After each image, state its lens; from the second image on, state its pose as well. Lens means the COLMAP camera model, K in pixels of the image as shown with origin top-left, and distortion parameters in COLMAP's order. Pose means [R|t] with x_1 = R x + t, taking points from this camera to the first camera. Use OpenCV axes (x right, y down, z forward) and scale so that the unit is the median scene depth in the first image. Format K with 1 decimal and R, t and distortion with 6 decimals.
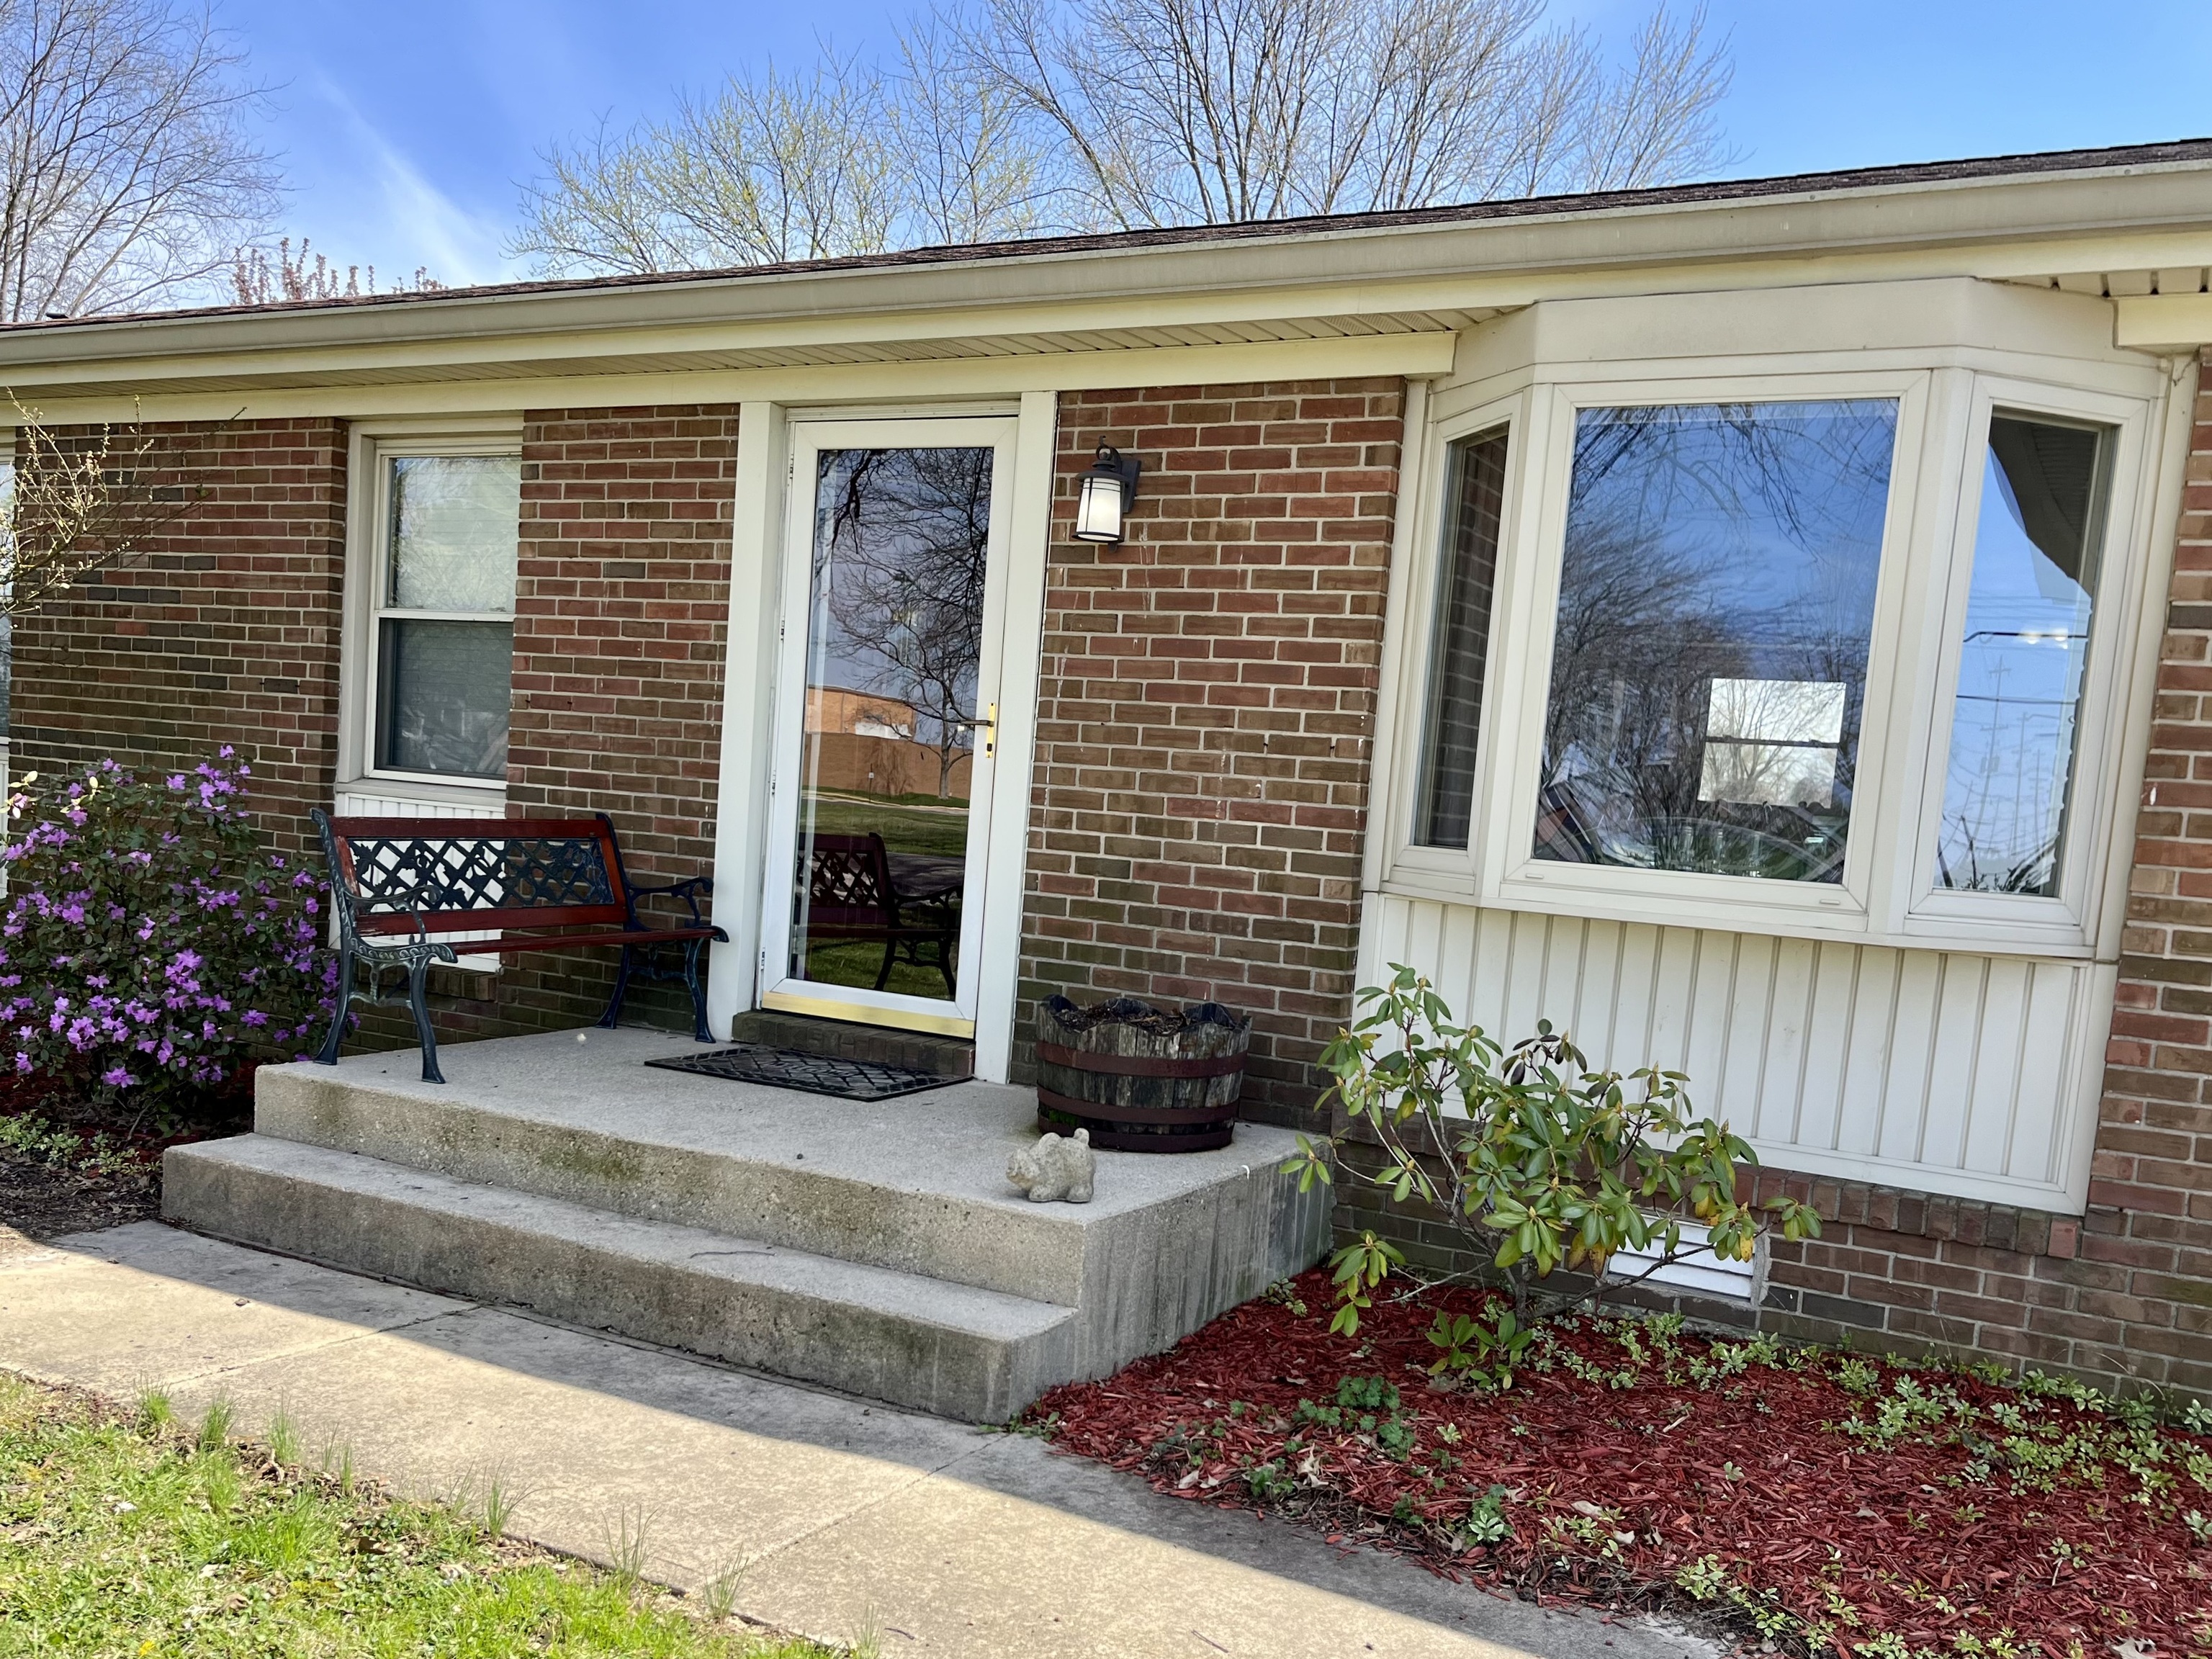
lens RADIAL K [[1959.0, 0, 1091.7], [0, 1959.0, 998.9], [0, 0, 1]] dist [0.039897, -0.011946]
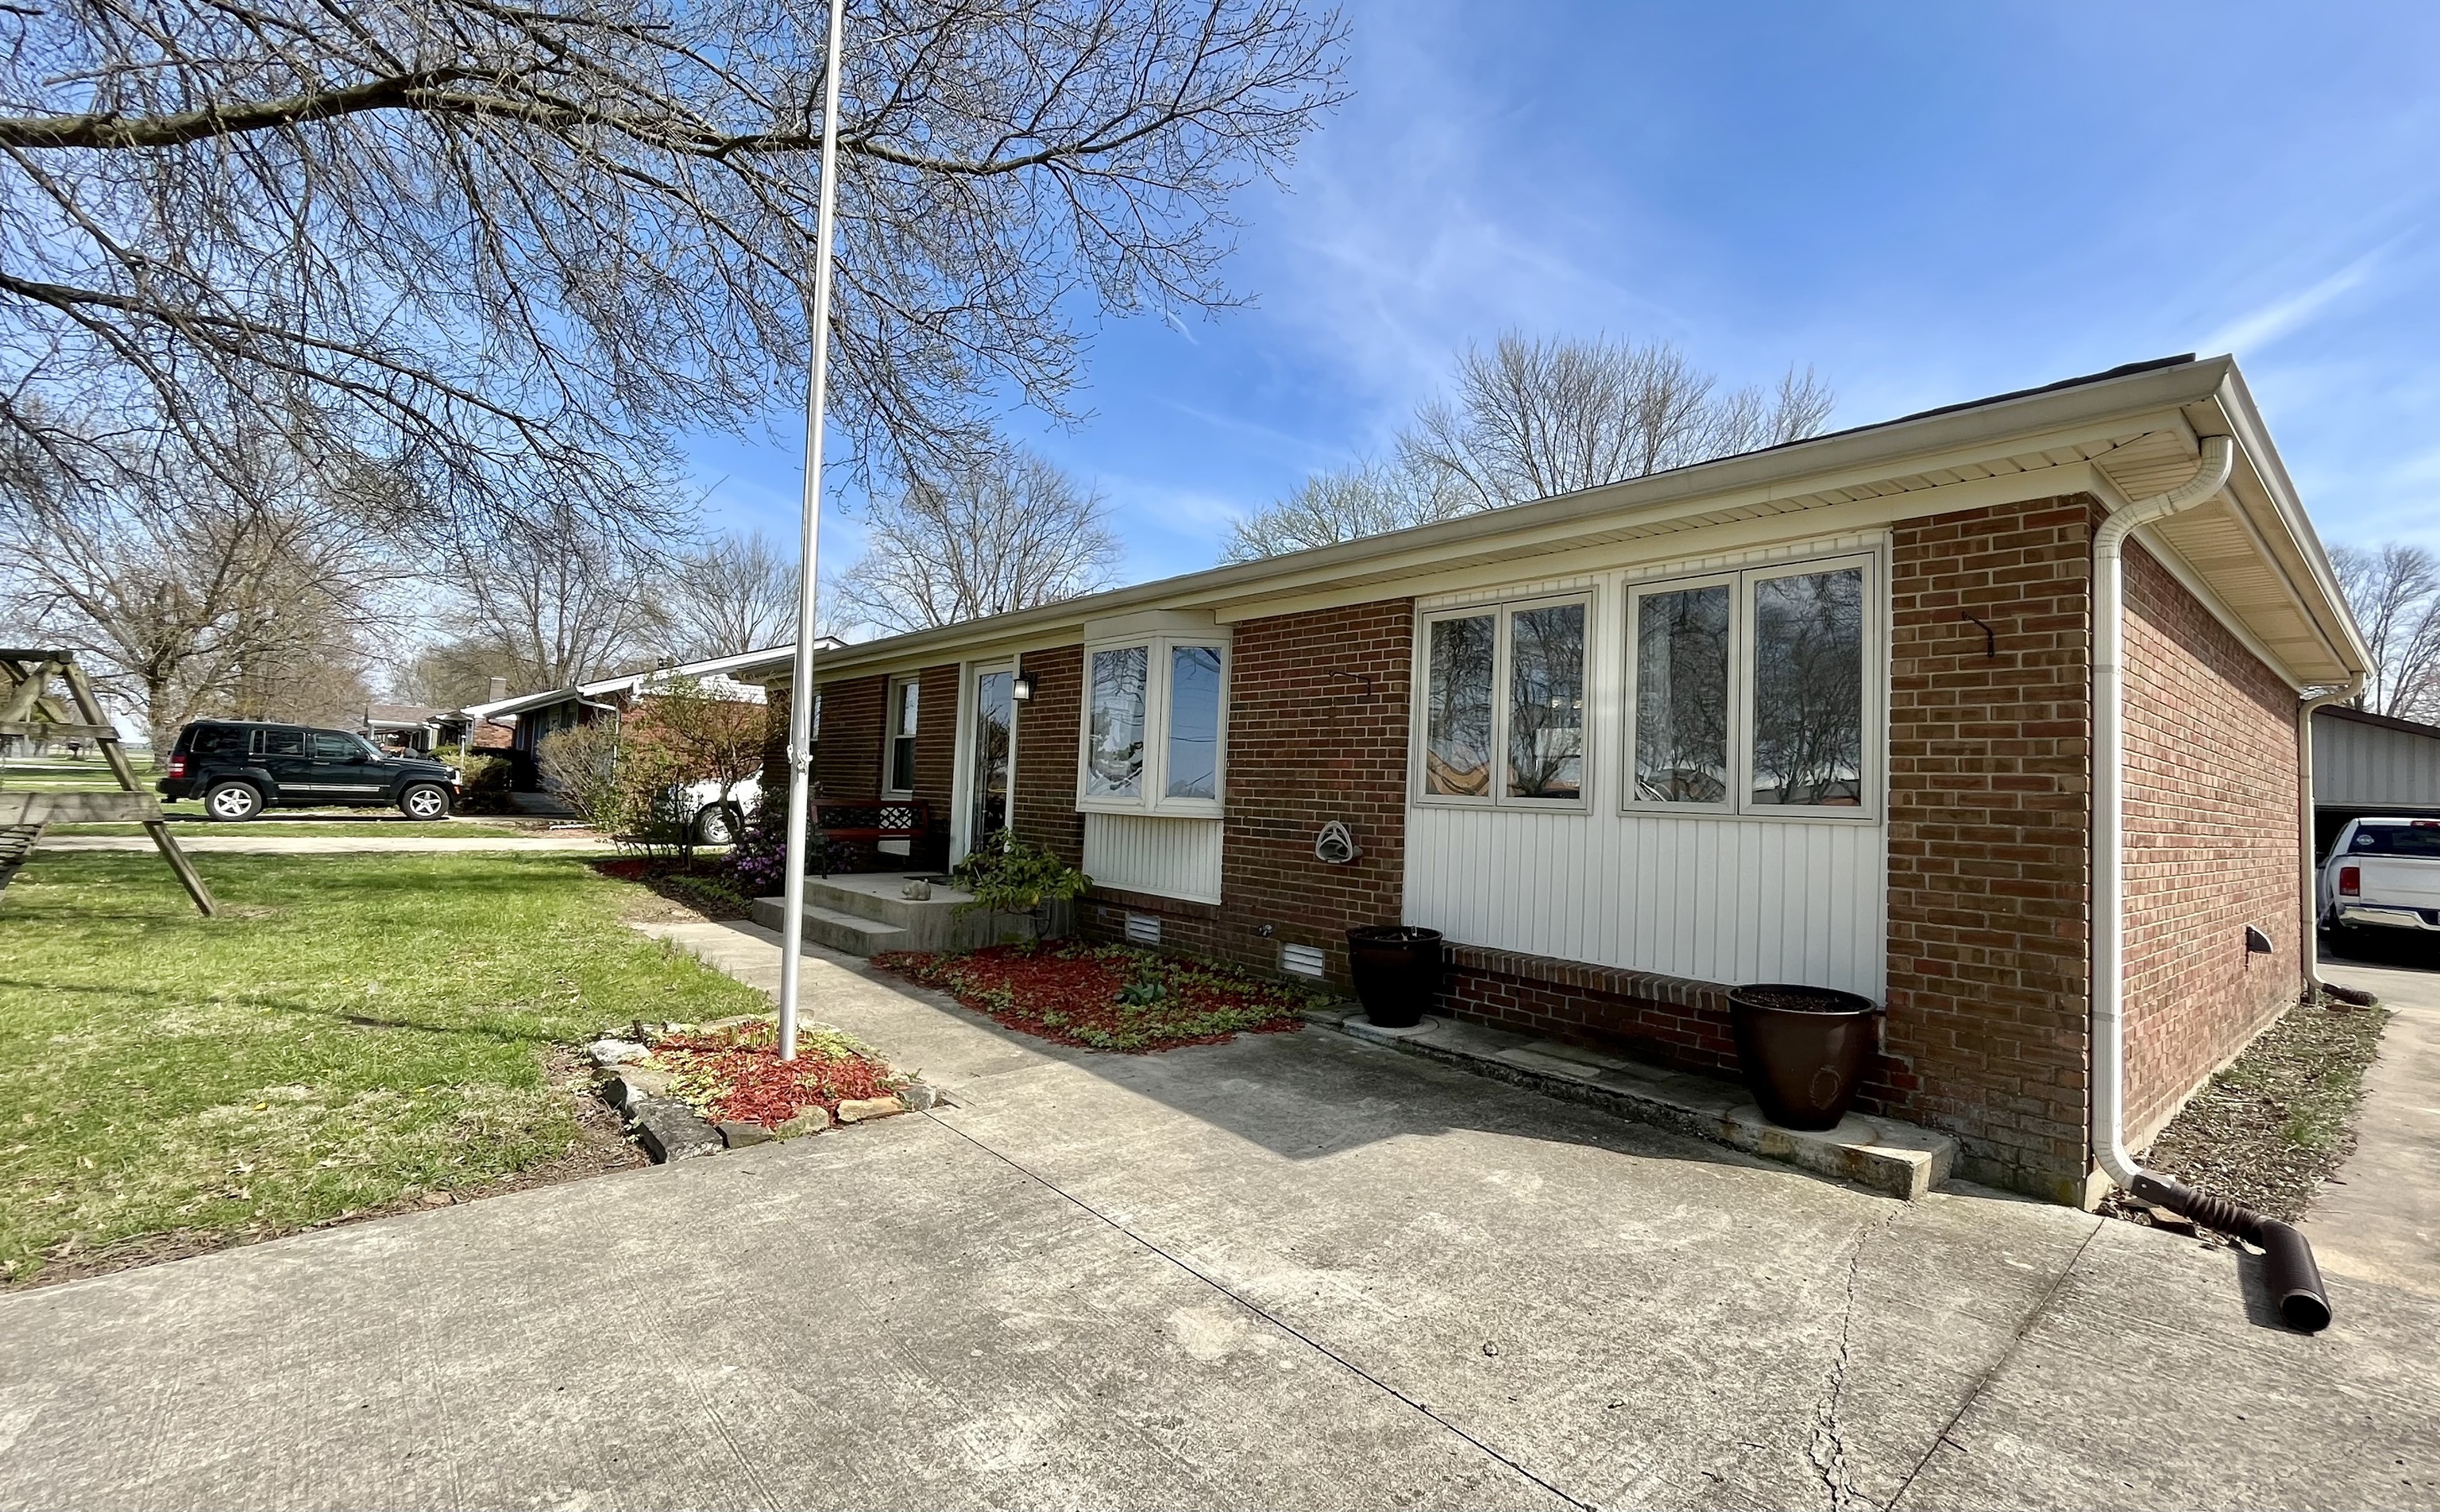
lens RADIAL K [[1083.8, 0, 1225.8], [0, 1083.8, 738.1], [0, 0, 1]] dist [-0.001839, -0.000044]
pose [[0.938839, -0.060684, -0.338967, 0.838388], [0.000788, 0.984726, -0.174109, 0.113817], [0.344355, 0.163194, 0.924547, -0.425114]]
